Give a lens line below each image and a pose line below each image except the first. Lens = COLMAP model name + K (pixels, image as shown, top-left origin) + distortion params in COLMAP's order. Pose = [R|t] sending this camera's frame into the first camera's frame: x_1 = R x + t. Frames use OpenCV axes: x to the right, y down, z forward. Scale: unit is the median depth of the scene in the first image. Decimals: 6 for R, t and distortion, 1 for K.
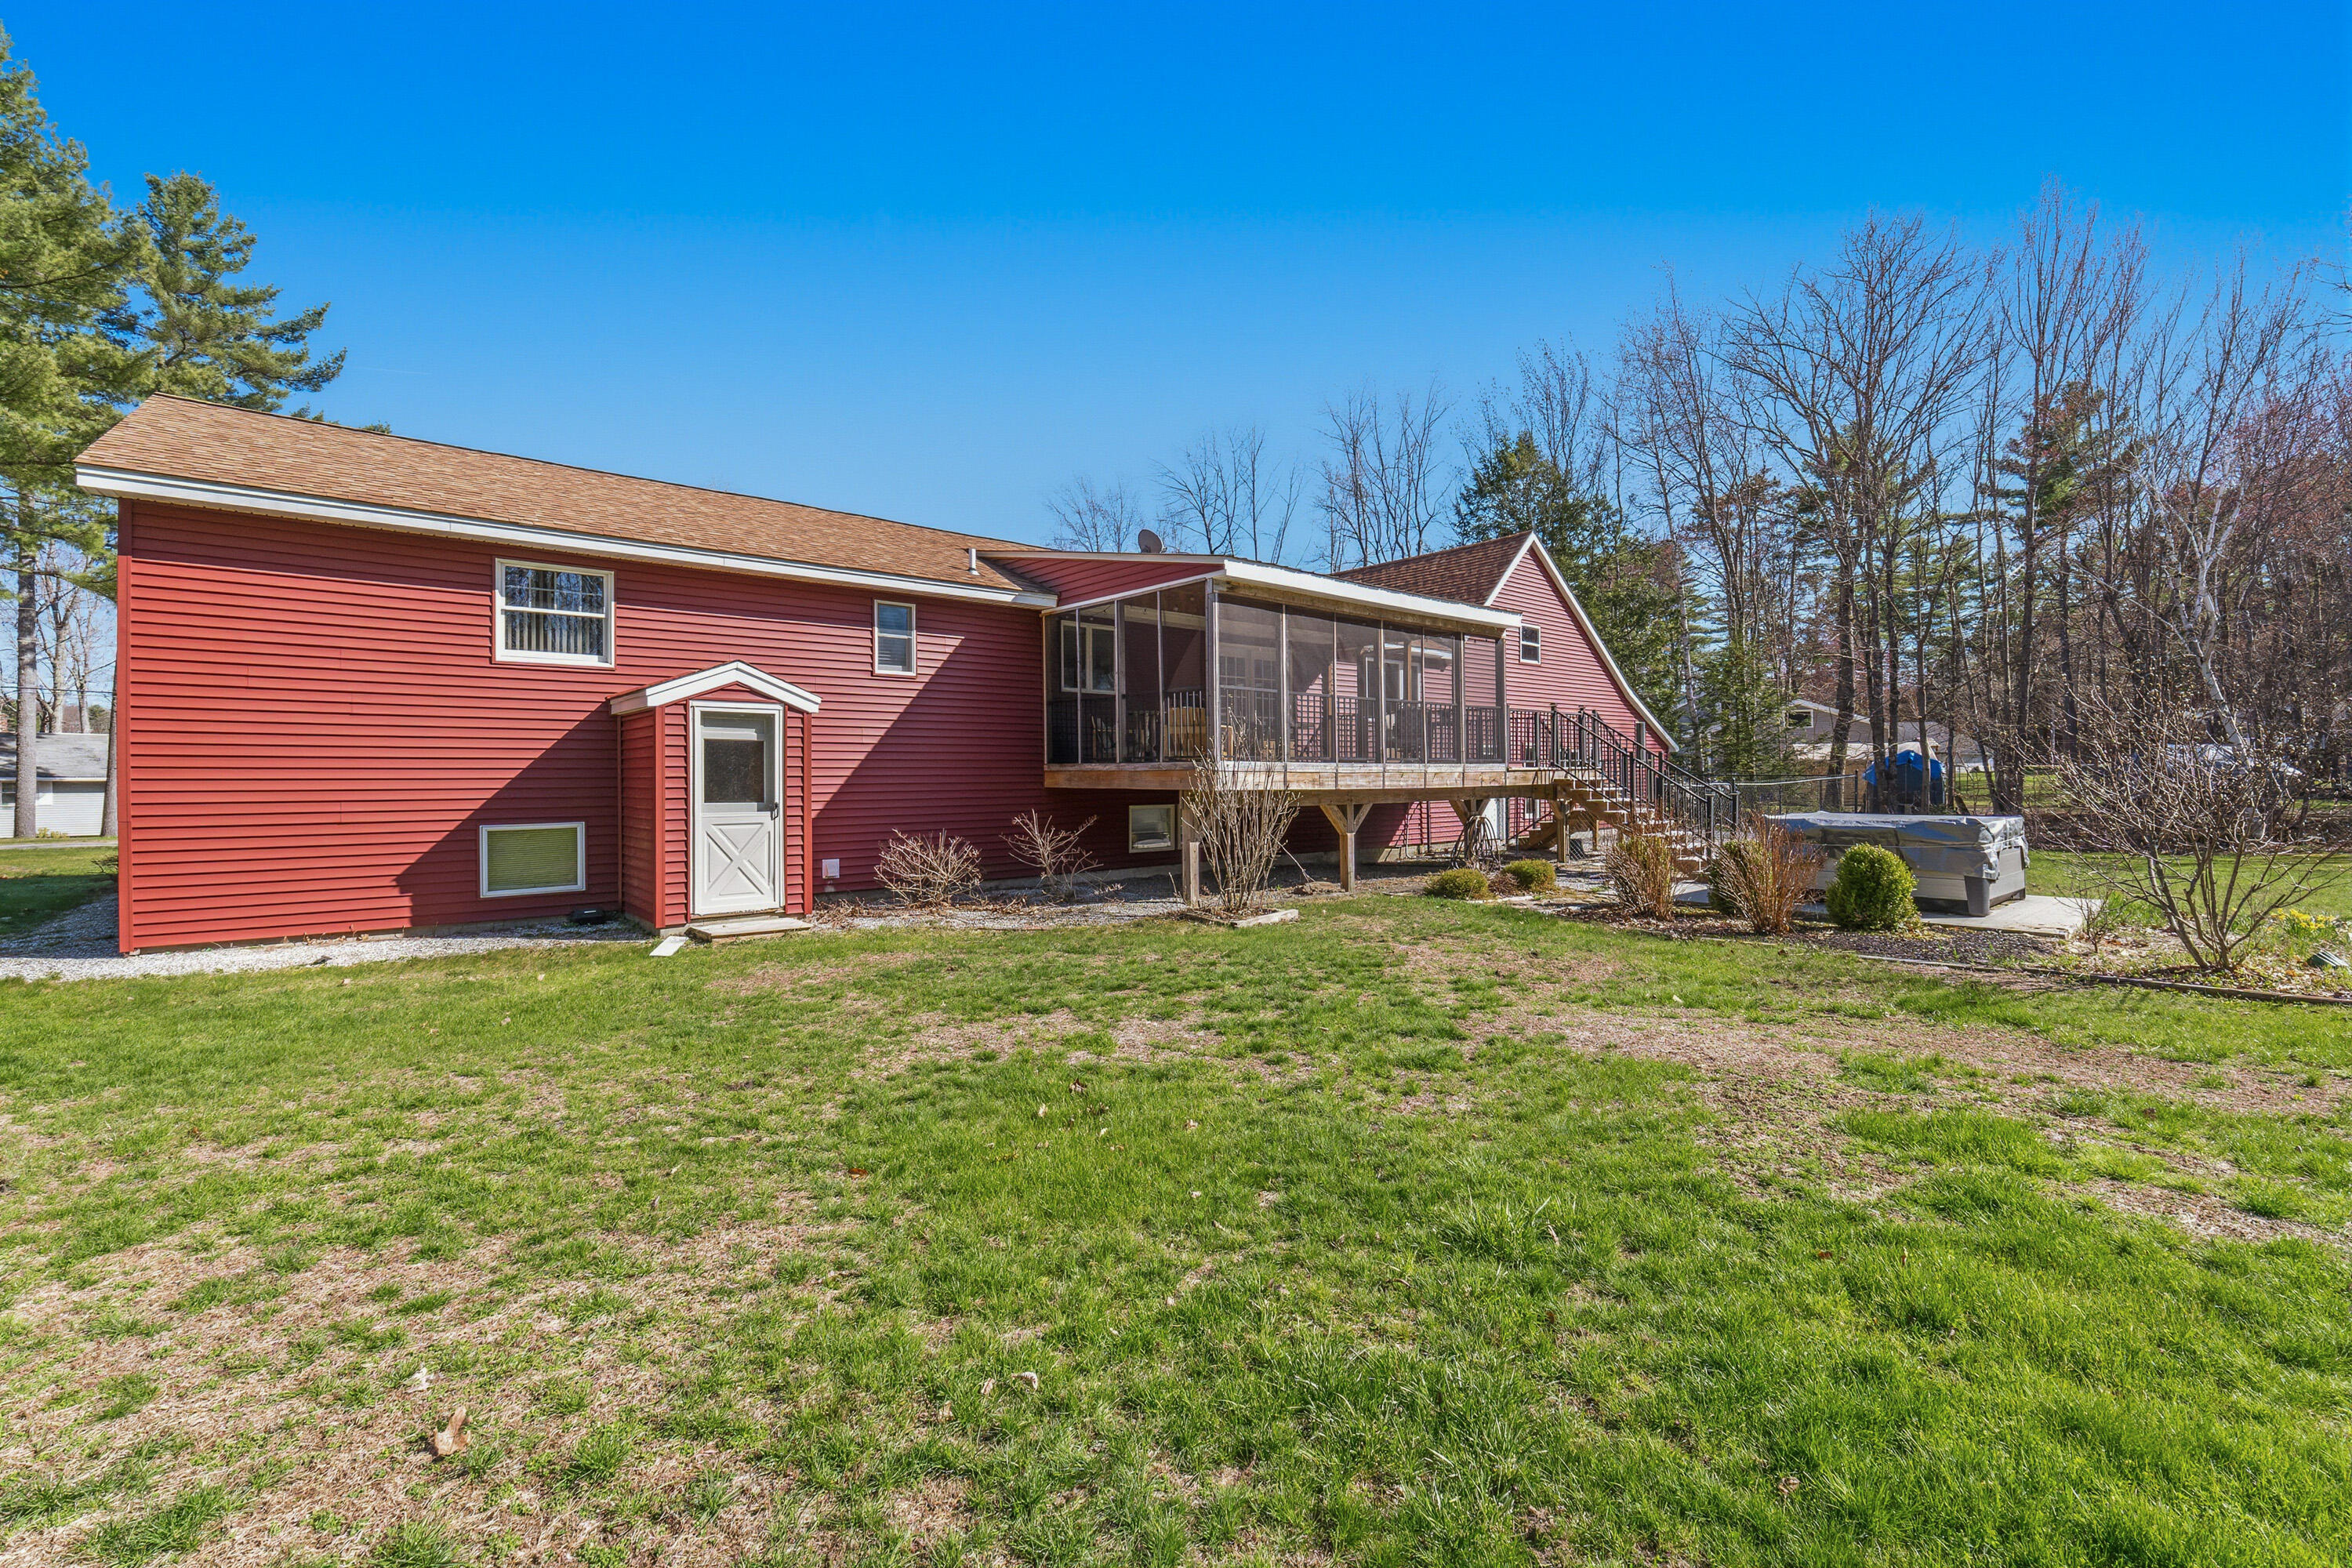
lens RADIAL K [[968.8, 0, 1192.5], [0, 968.8, 778.8], [0, 0, 1]] dist [-0.000486, 0.000210]
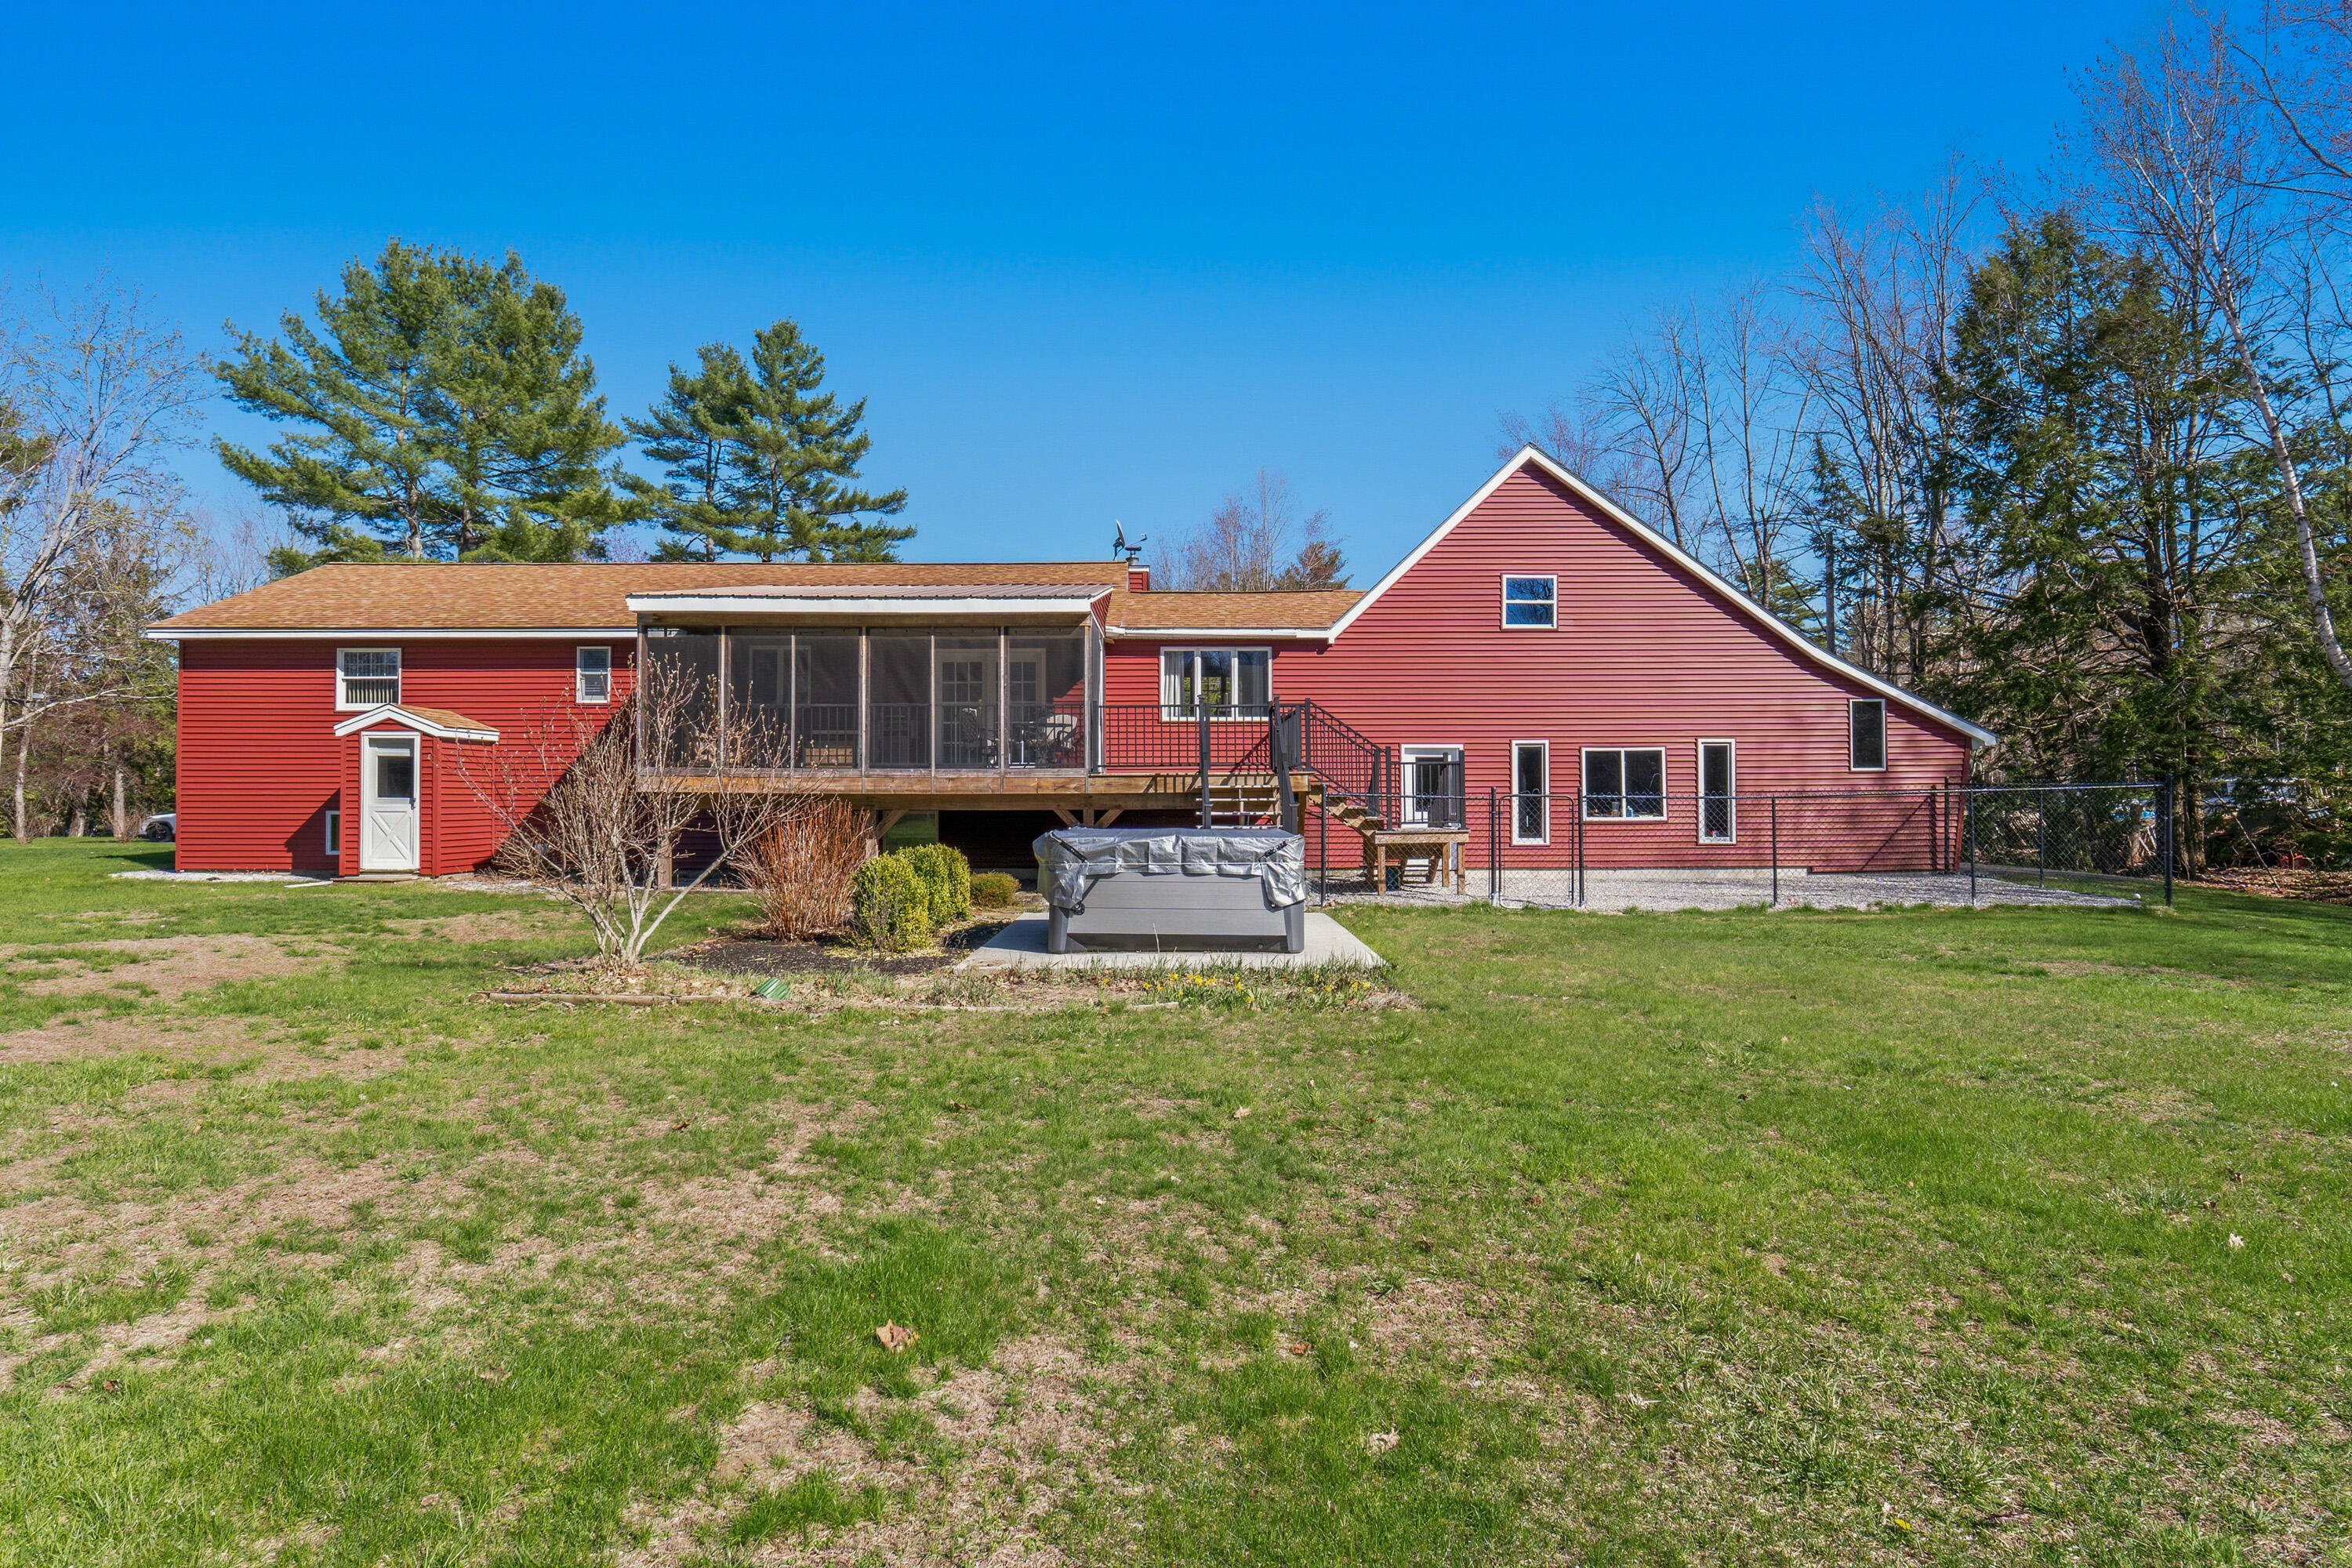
lens RADIAL K [[1295.1, 0, 1167.7], [0, 1295.1, 771.4], [0, 0, 1]] dist [0.002372, -0.000123]
pose [[0.754618, -0.012419, -0.656047, 1.739145], [-0.007594, 0.999589, -0.027656, 0.029723], [0.656120, 0.025852, 0.754213, 0.260824]]
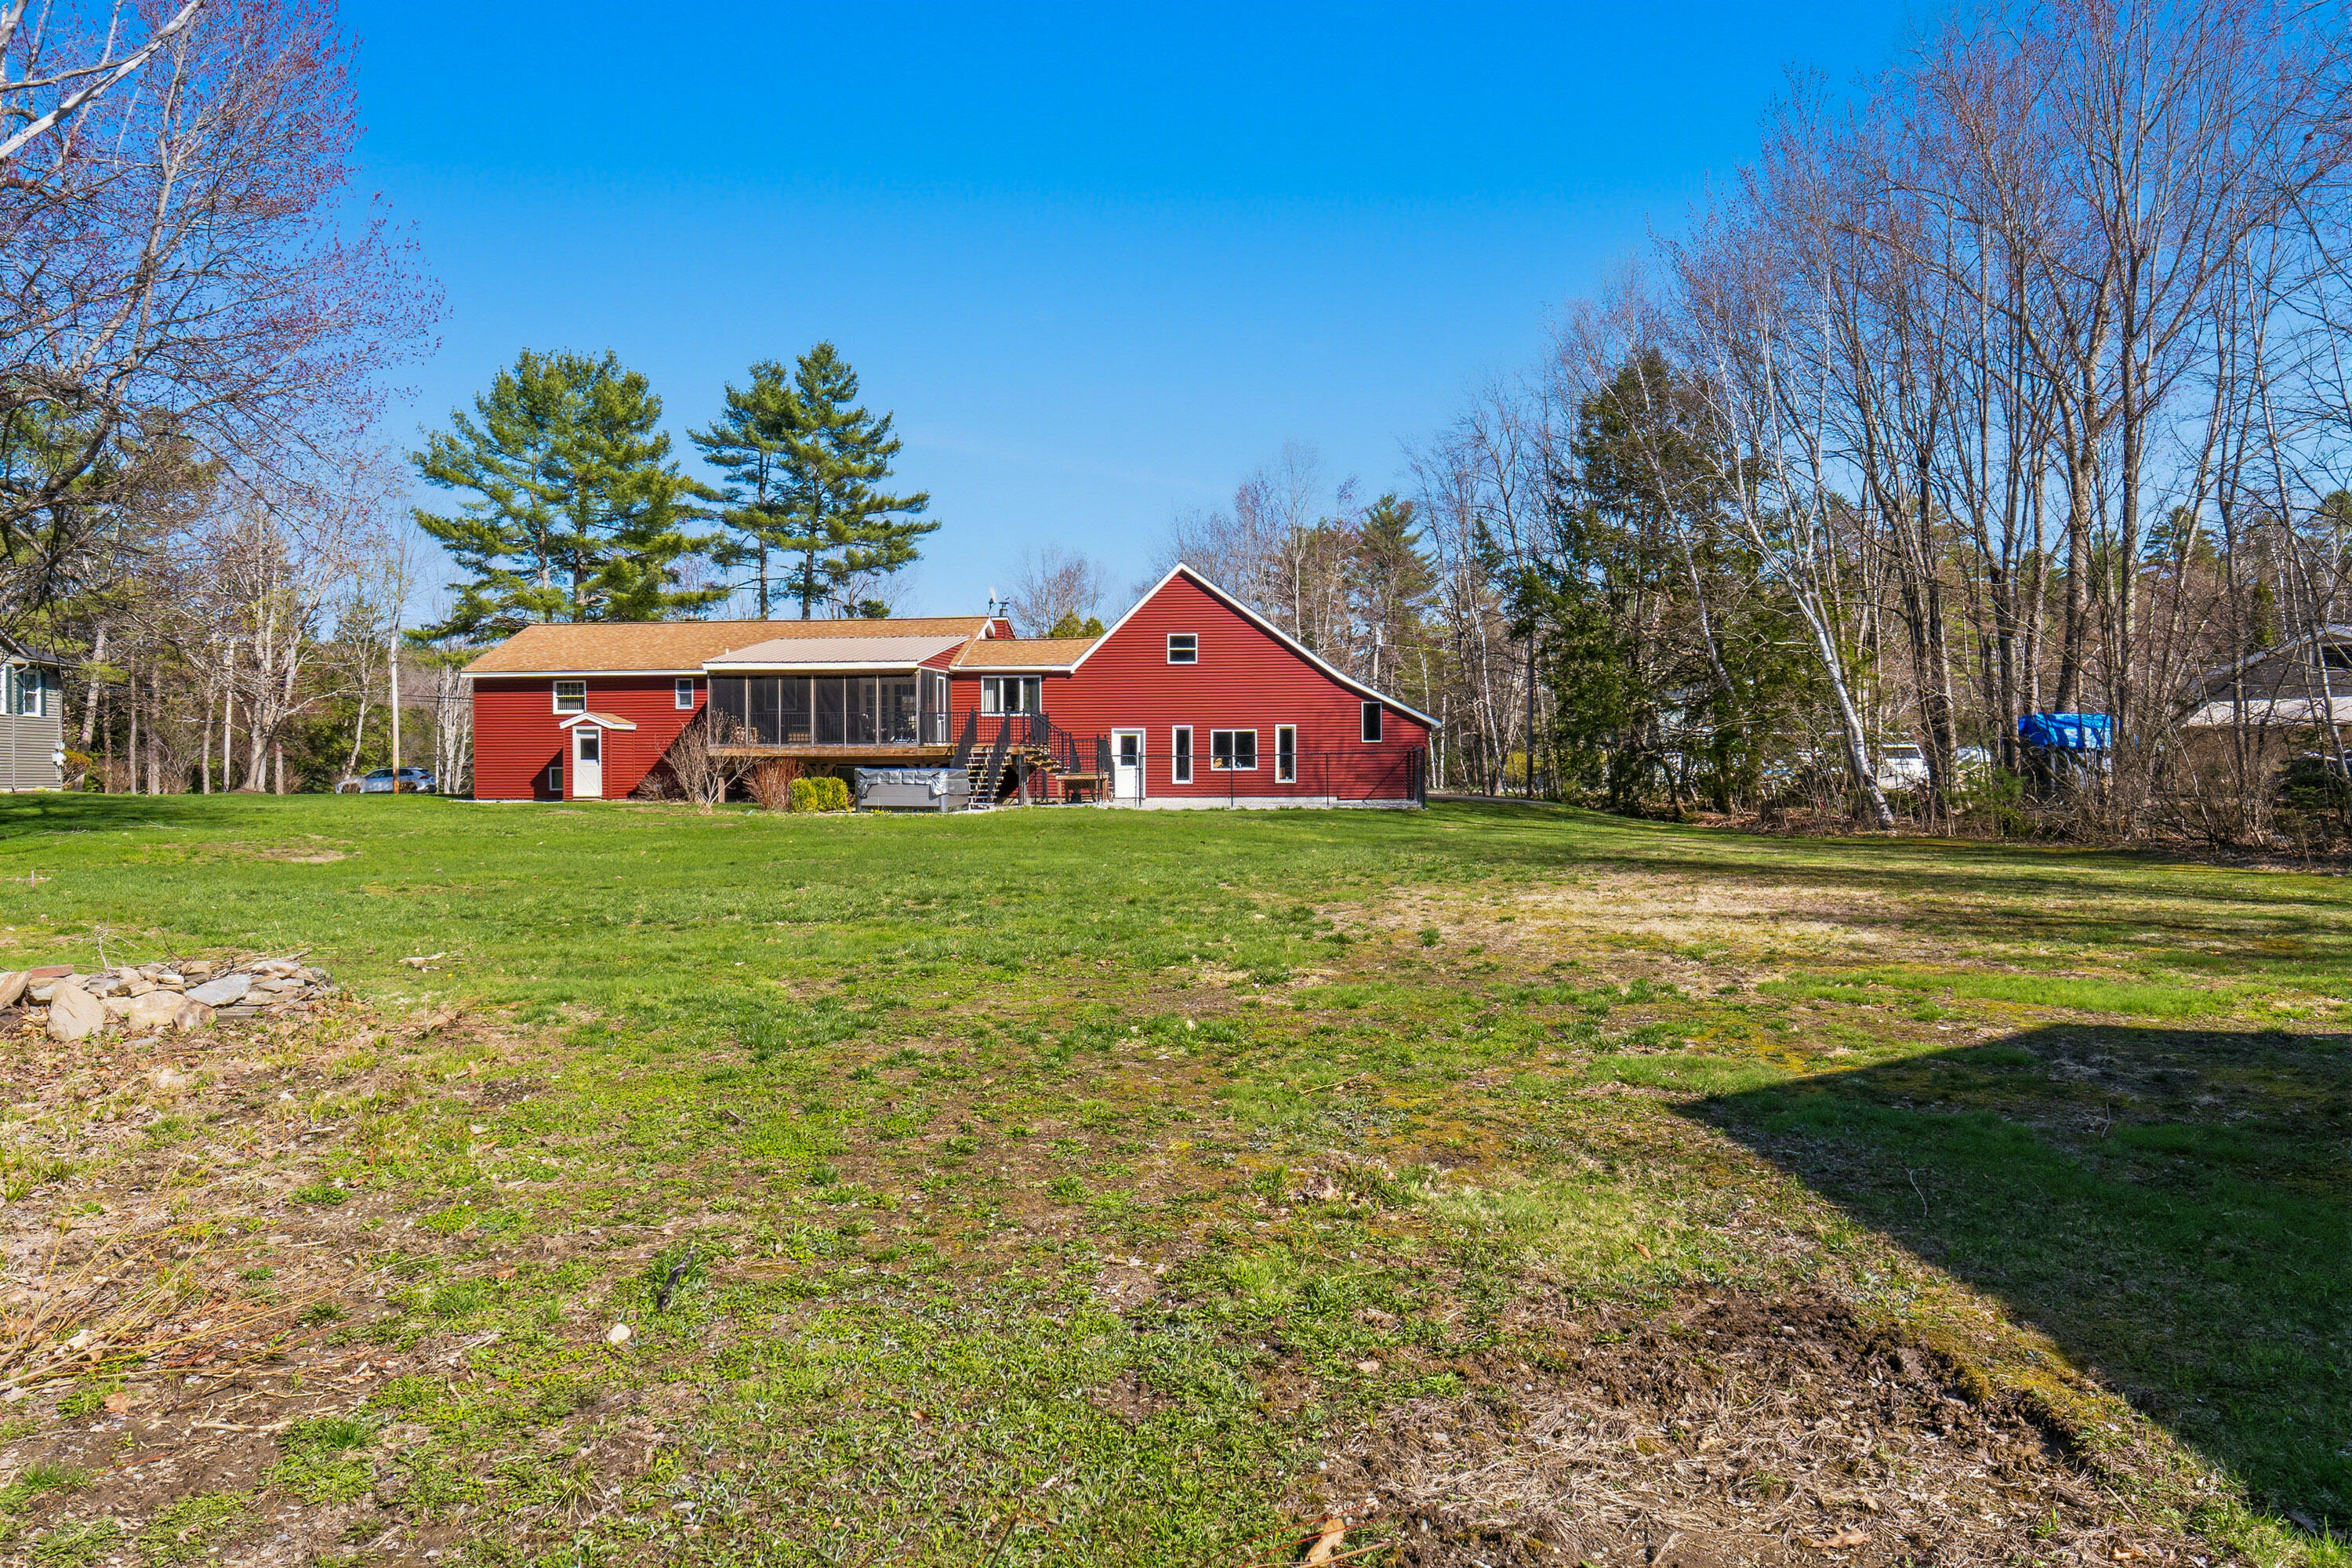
lens RADIAL K [[1736.3, 0, 1178.6], [0, 1736.3, 784.2], [0, 0, 1]] dist [0.015080, 0.002330]
pose [[0.670920, 0.005319, -0.741511, 4.623145], [-0.005260, 0.999983, 0.002414, 0.076271], [0.741511, 0.002281, 0.670936, -1.217921]]
